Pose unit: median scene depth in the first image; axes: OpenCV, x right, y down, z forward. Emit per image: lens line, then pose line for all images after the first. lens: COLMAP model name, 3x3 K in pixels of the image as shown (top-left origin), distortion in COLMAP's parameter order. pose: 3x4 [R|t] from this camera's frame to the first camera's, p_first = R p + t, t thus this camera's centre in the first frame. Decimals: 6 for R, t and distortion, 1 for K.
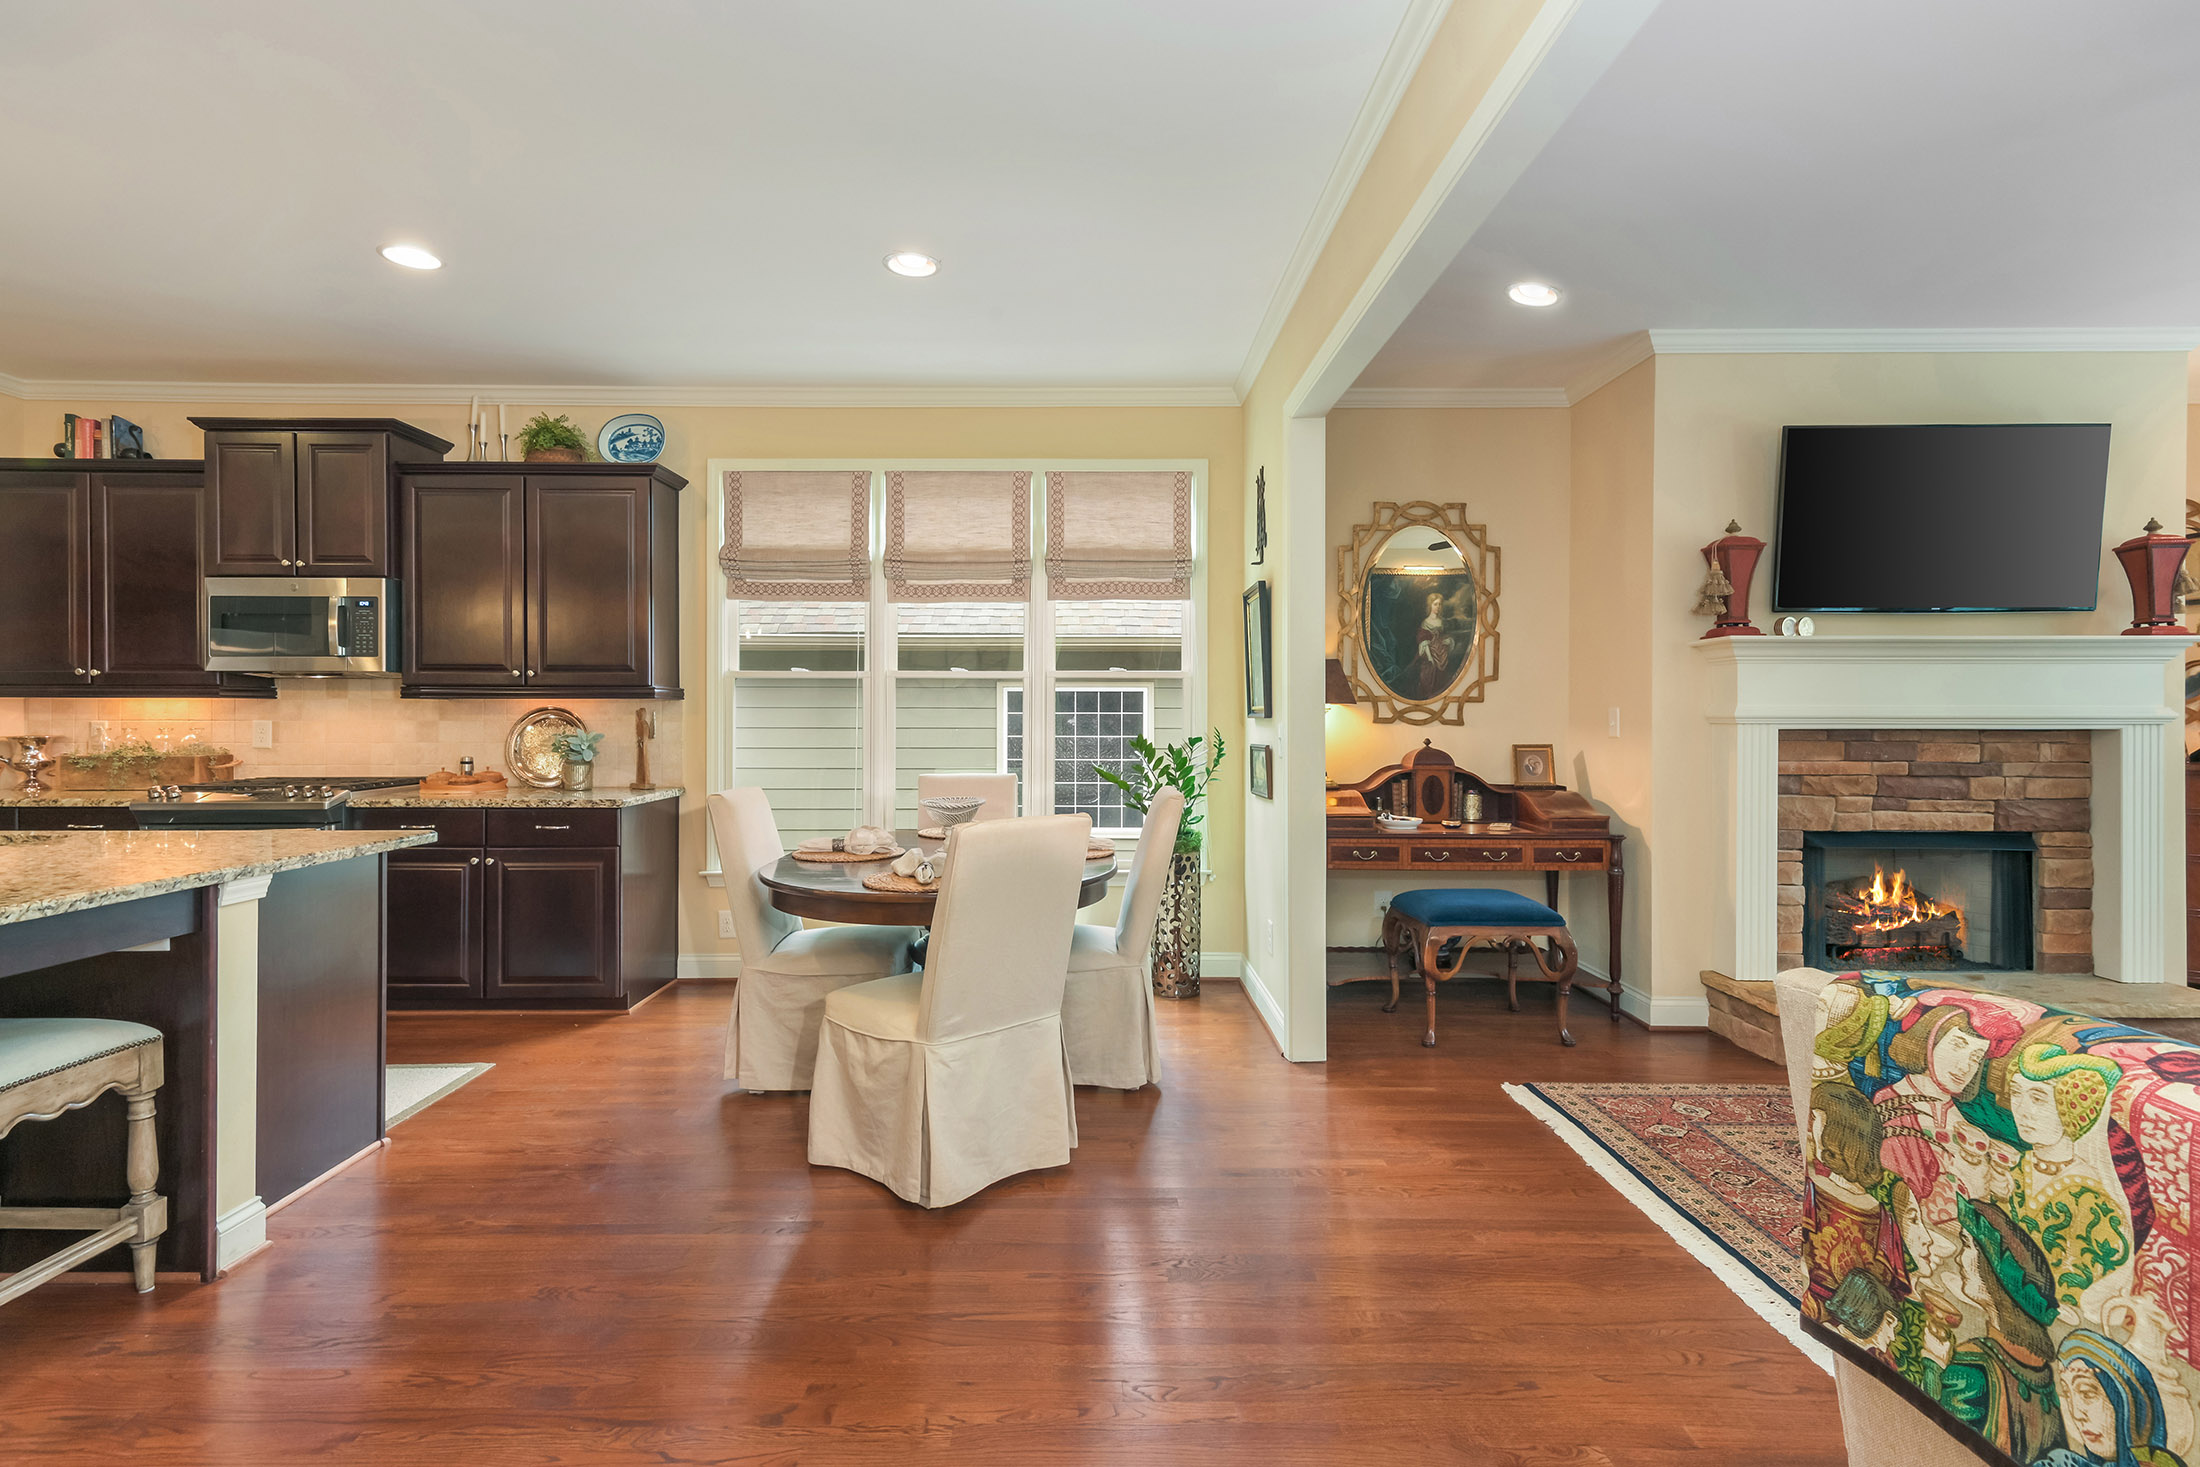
lens RADIAL K [[1041.1, 0, 1089.0], [0, 1041.1, 725.4], [0, 0, 1]] dist [0.011711, -0.000858]
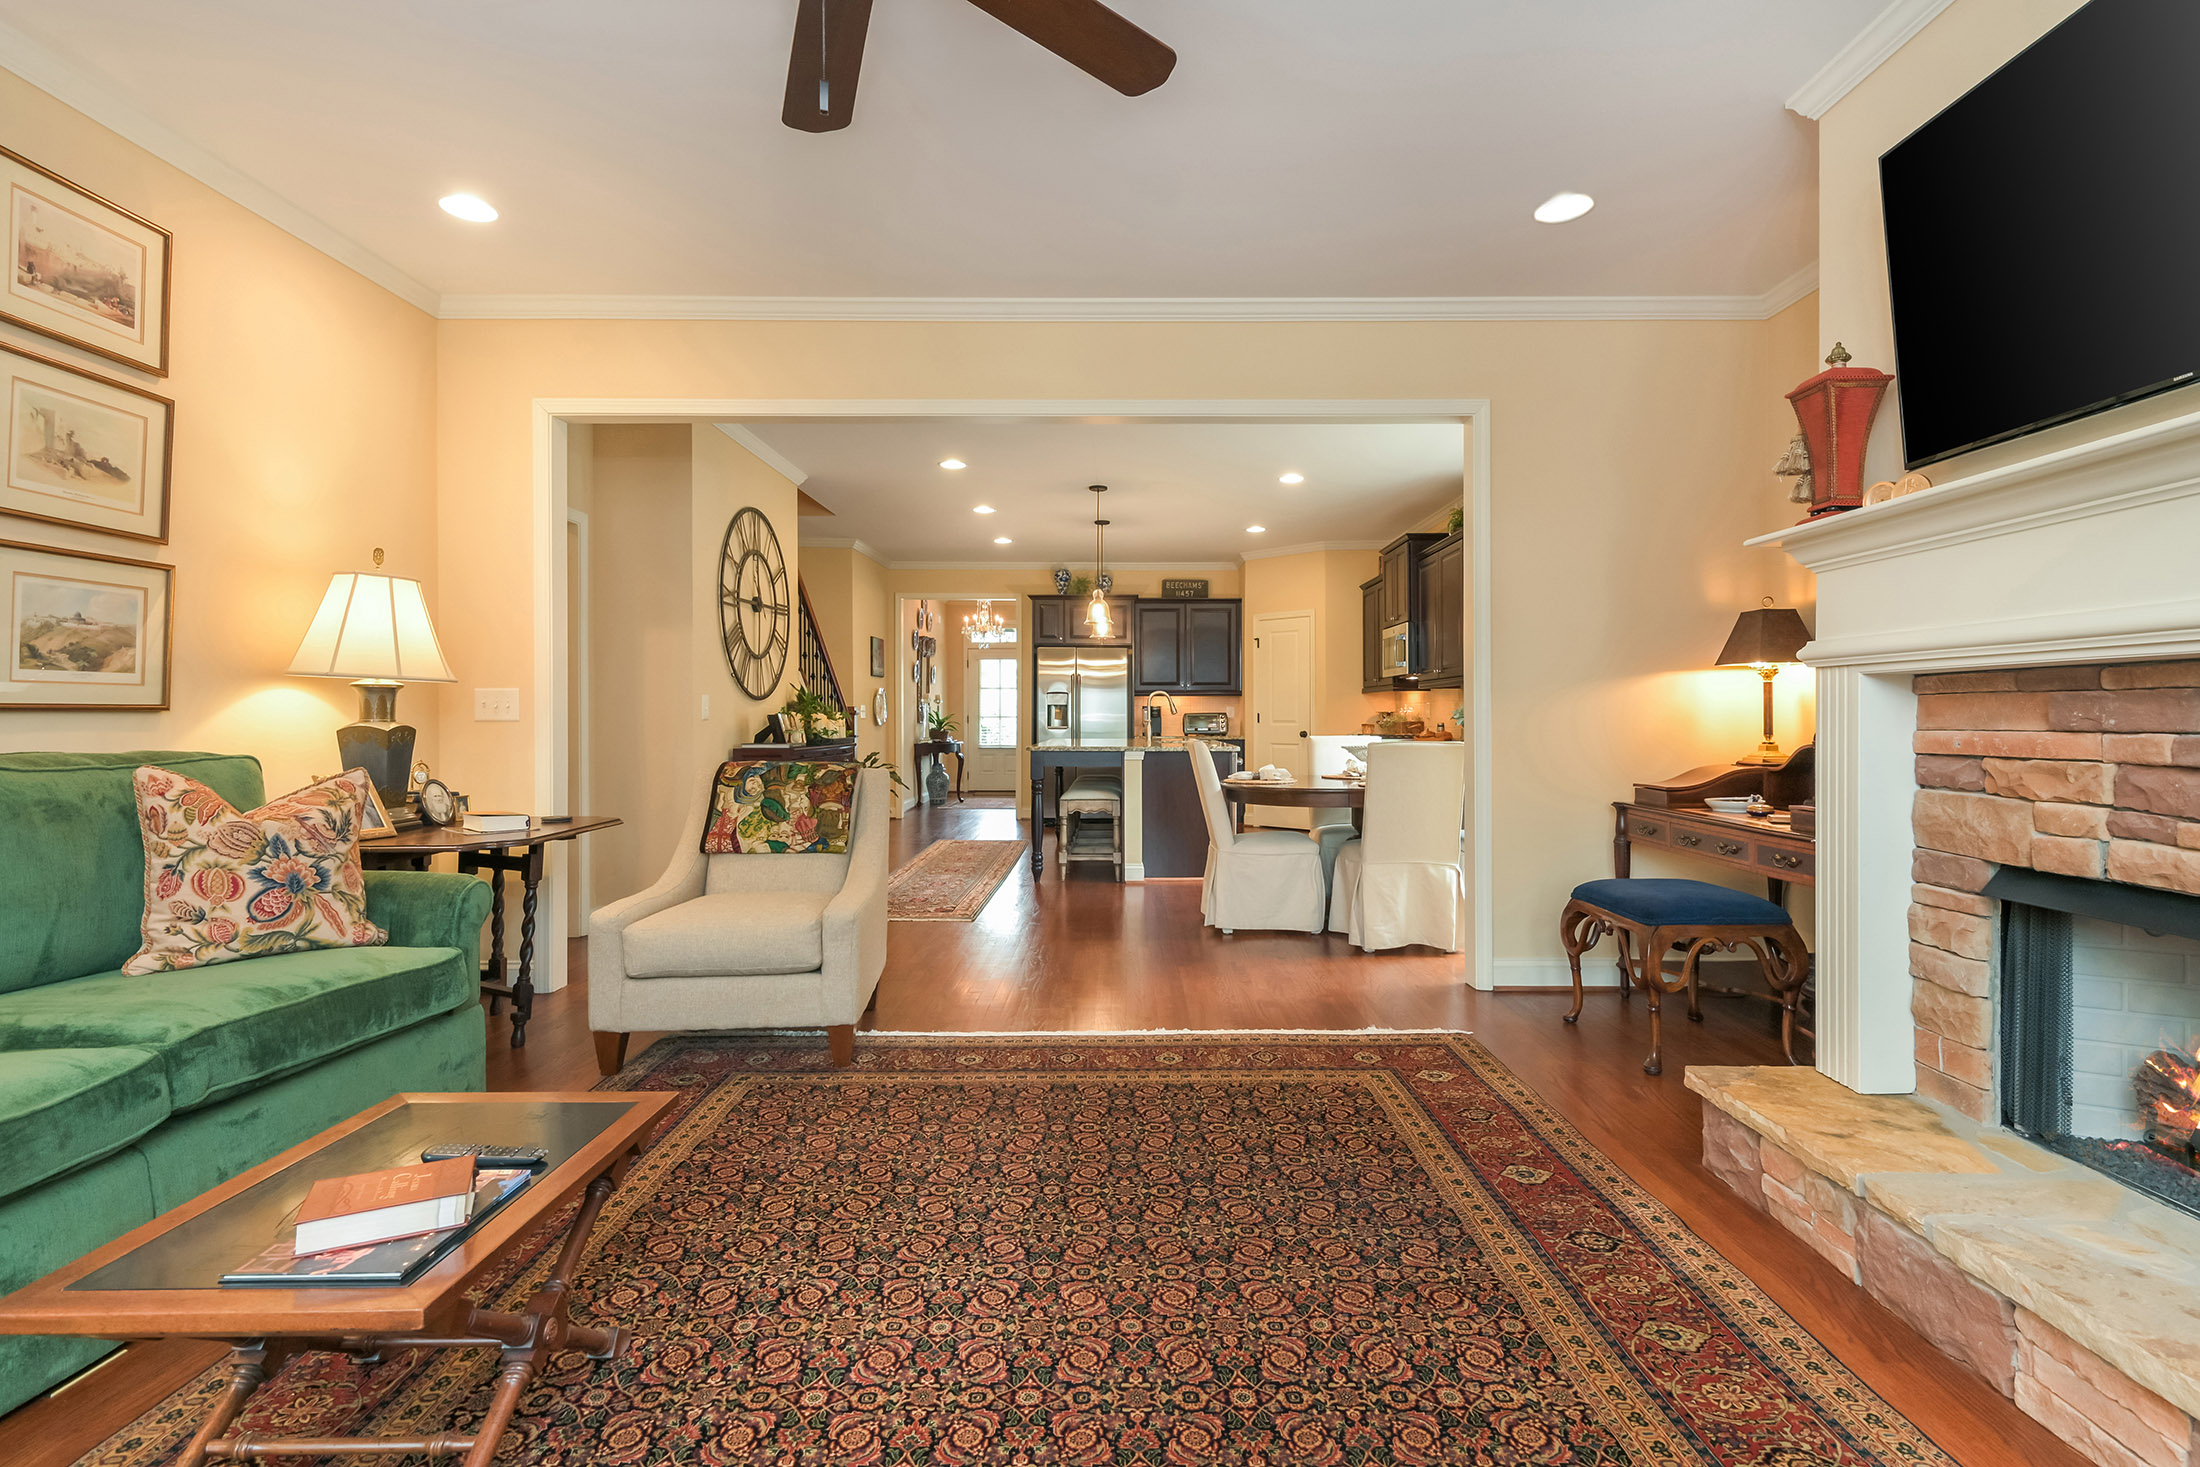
lens RADIAL K [[1041.1, 0, 1121.6], [0, 1041.1, 716.0], [0, 0, 1]] dist [0.011711, -0.000858]
pose [[-0.001650, -0.002805, -0.999995, 1.248678], [-0.008737, 0.999958, -0.002791, 0.032688], [0.999960, 0.008732, -0.001675, 0.574738]]
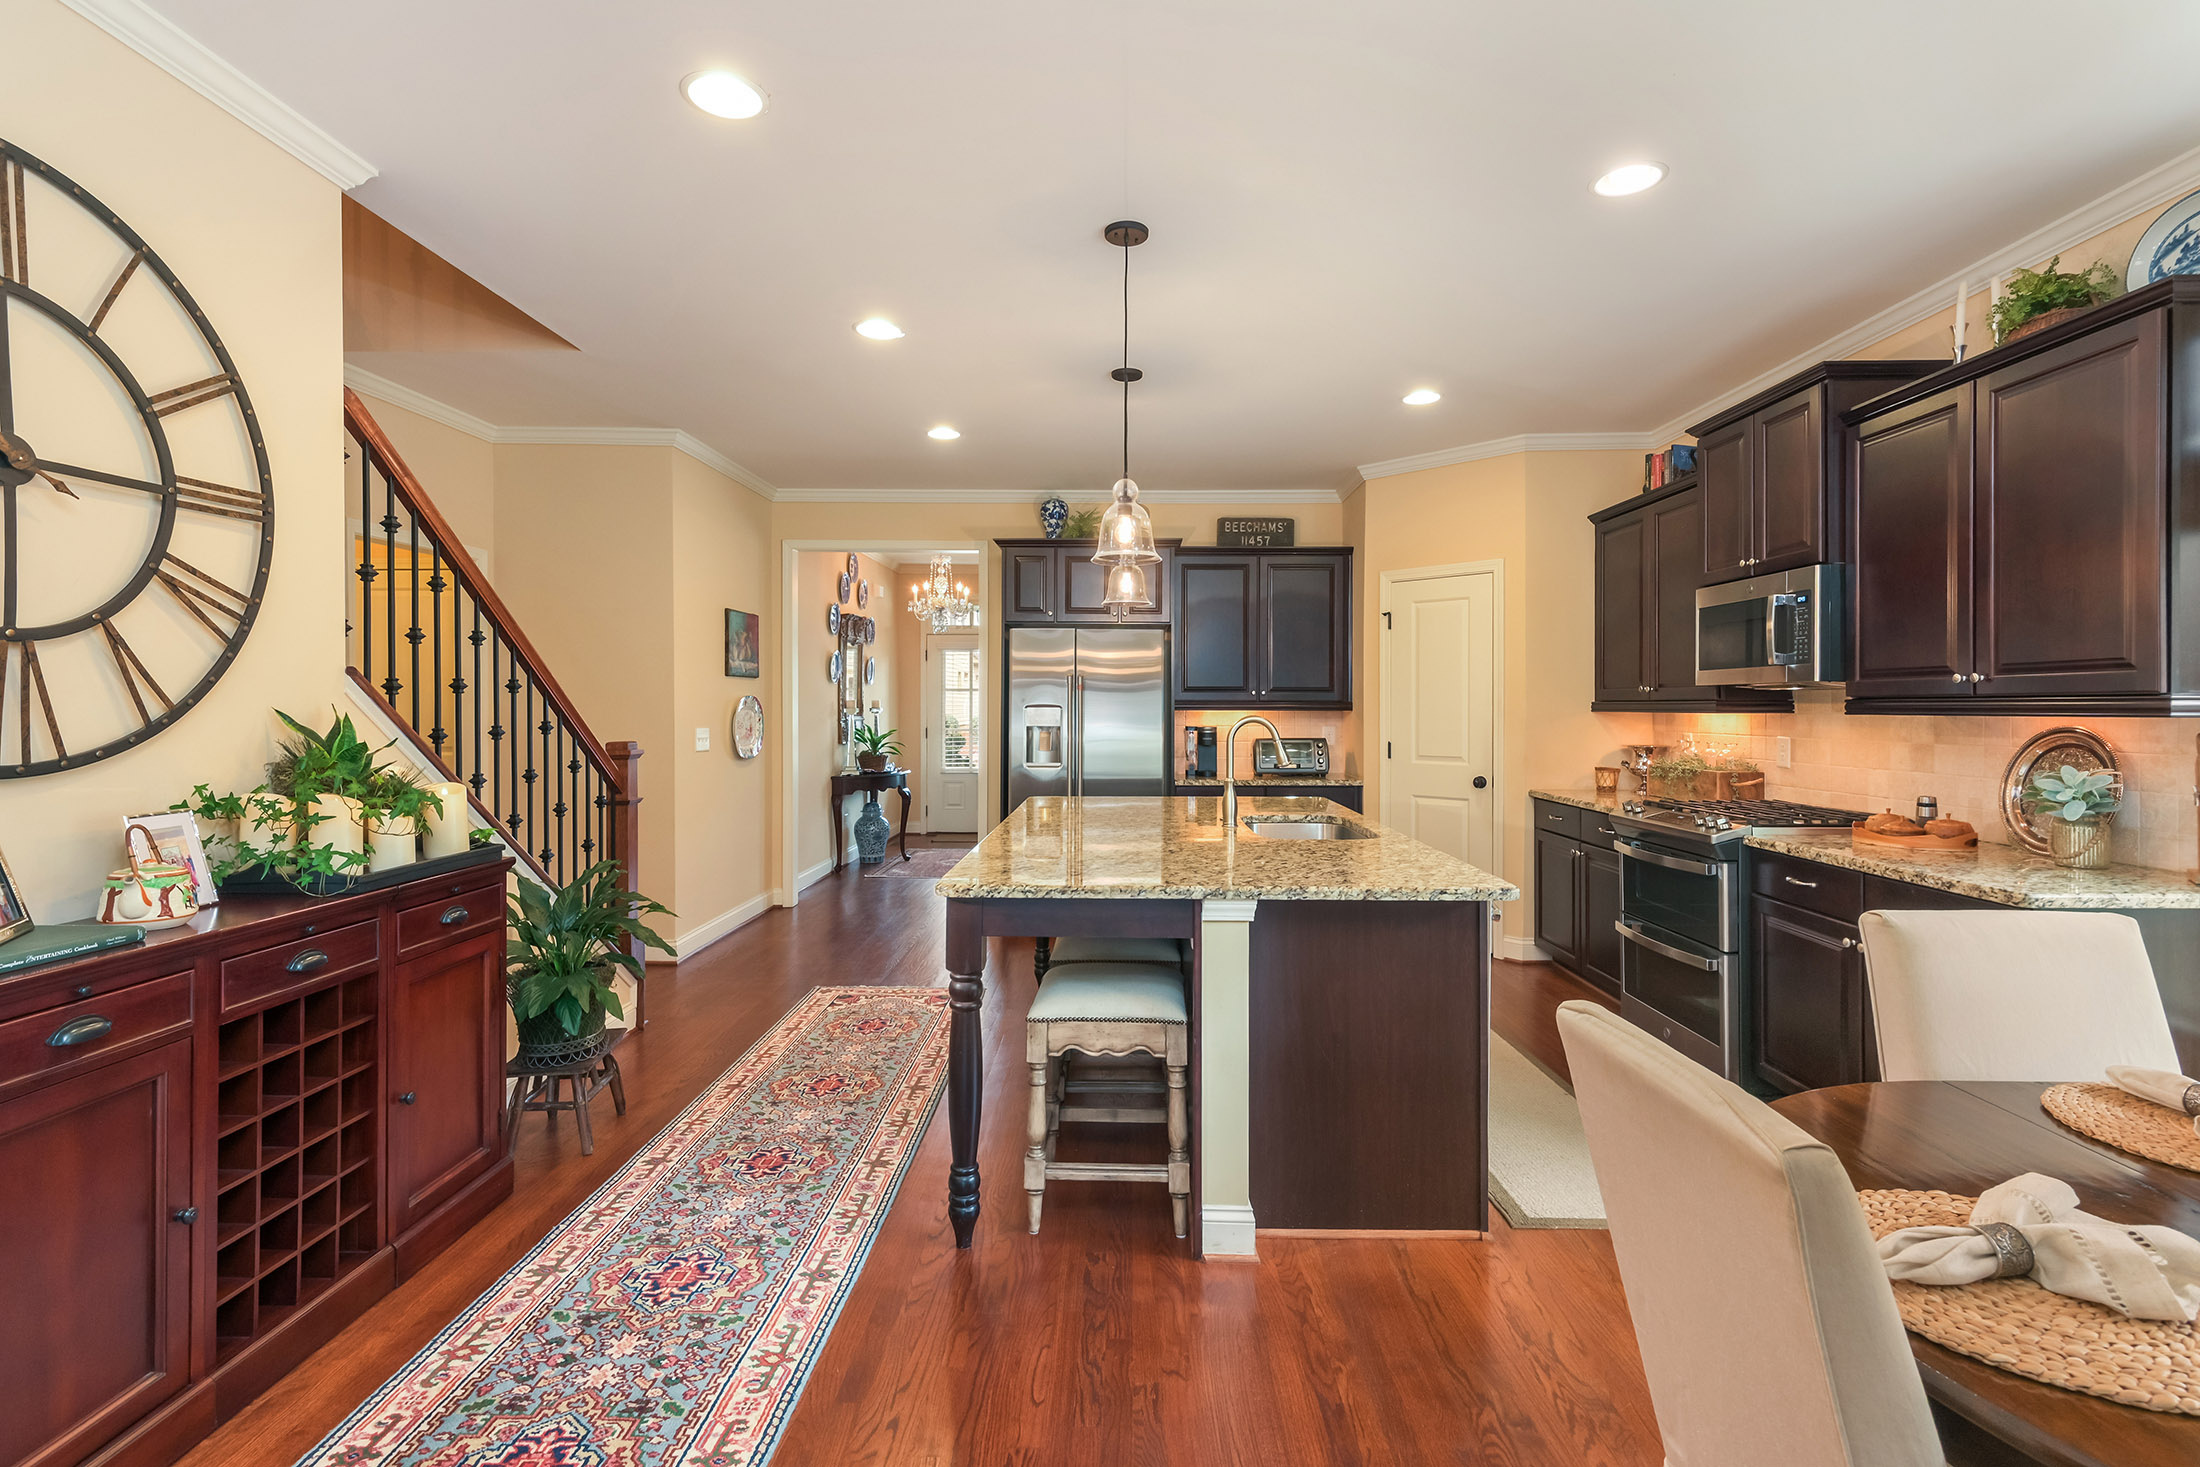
lens RADIAL K [[1041.1, 0, 1106.1], [0, 1041.1, 711.0], [0, 0, 1]] dist [0.011711, -0.000858]
pose [[-0.020385, 0.001166, -0.999792, 0.150912], [-0.011076, 0.999938, 0.001392, -0.026823], [0.999731, 0.011102, -0.020371, 0.530421]]
